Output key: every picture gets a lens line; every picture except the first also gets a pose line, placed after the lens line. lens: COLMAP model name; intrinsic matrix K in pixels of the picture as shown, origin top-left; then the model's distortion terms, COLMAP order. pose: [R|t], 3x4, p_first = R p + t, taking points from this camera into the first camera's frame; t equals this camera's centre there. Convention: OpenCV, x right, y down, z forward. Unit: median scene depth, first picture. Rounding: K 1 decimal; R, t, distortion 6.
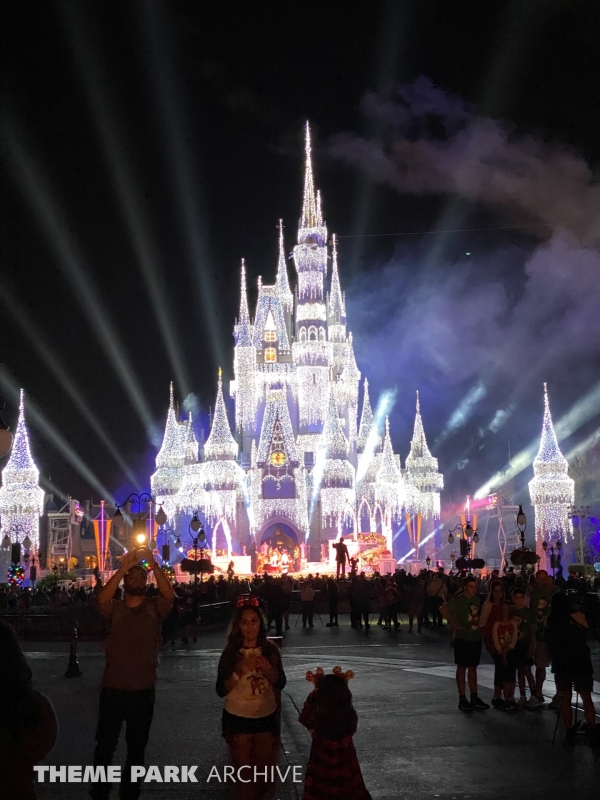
lens RADIAL K [[1161.3, 0, 308.5], [0, 1161.3, 395.2], [0, 0, 1]] dist [0.050050, 0.000000]
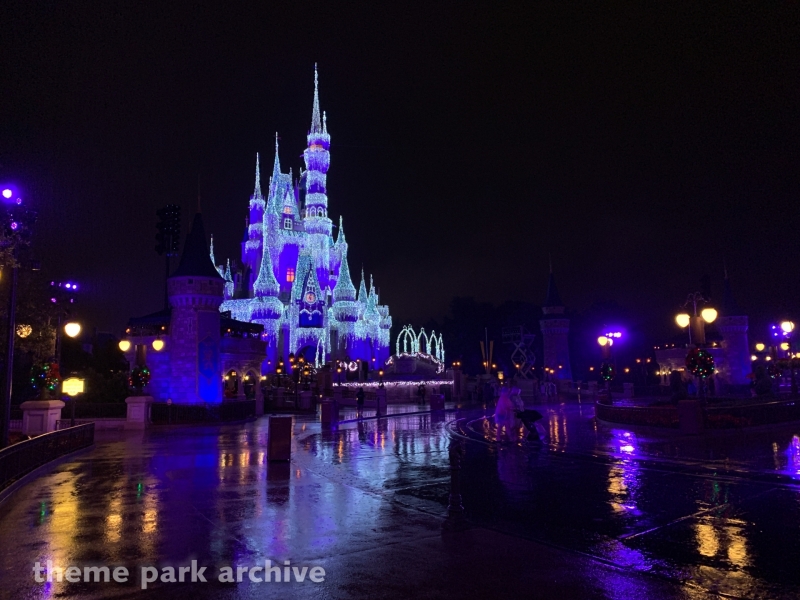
lens RADIAL K [[606.4, 0, 402.2], [0, 606.4, 294.1], [0, 0, 1]] dist [0.063168, -0.041187]
pose [[0.873426, 0.072197, 0.481575, -0.268485], [-0.067498, 0.997351, -0.027100, 0.061282], [-0.482256, -0.008835, 0.875986, 0.329561]]
